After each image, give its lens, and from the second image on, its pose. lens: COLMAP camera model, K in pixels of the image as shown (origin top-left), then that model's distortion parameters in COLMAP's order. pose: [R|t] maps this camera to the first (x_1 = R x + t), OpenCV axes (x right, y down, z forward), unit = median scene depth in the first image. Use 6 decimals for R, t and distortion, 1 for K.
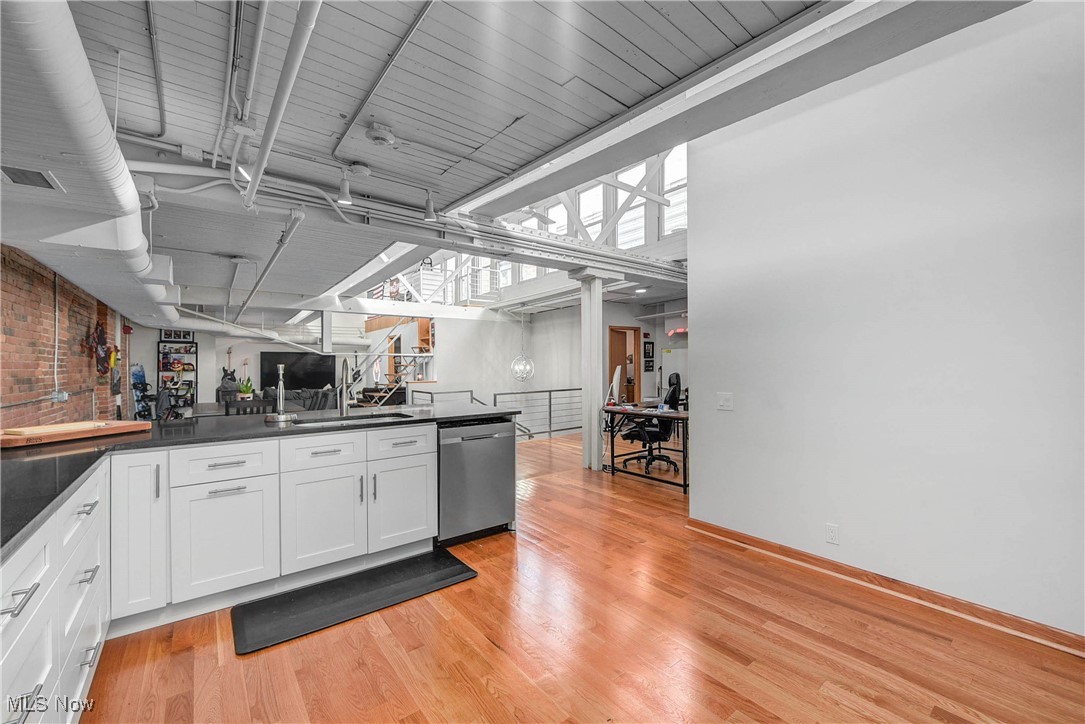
lens RADIAL K [[434.3, 0, 544.7], [0, 434.3, 365.0], [0, 0, 1]] dist [-0.008661, -0.000604]
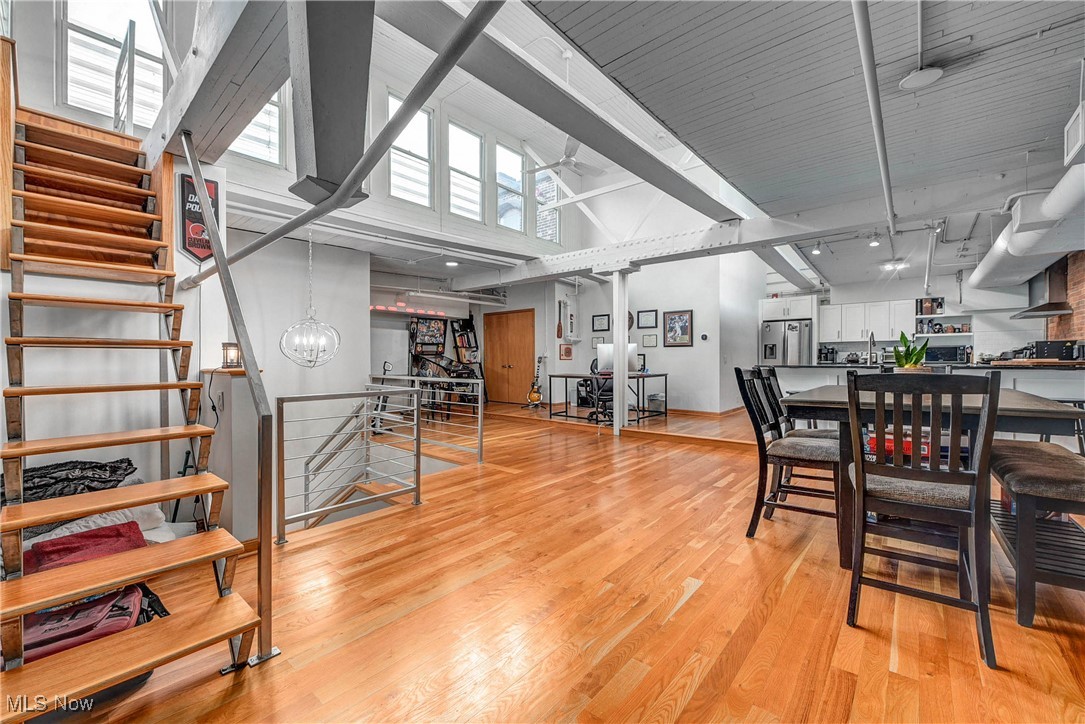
lens RADIAL K [[434.3, 0, 544.7], [0, 434.3, 365.0], [0, 0, 1]] dist [-0.008661, -0.000604]
pose [[-0.192374, -0.003005, 0.981317, -0.630078], [0.005153, 0.999978, 0.004072, 0.035038], [-0.981308, 0.005840, -0.192354, 0.867341]]
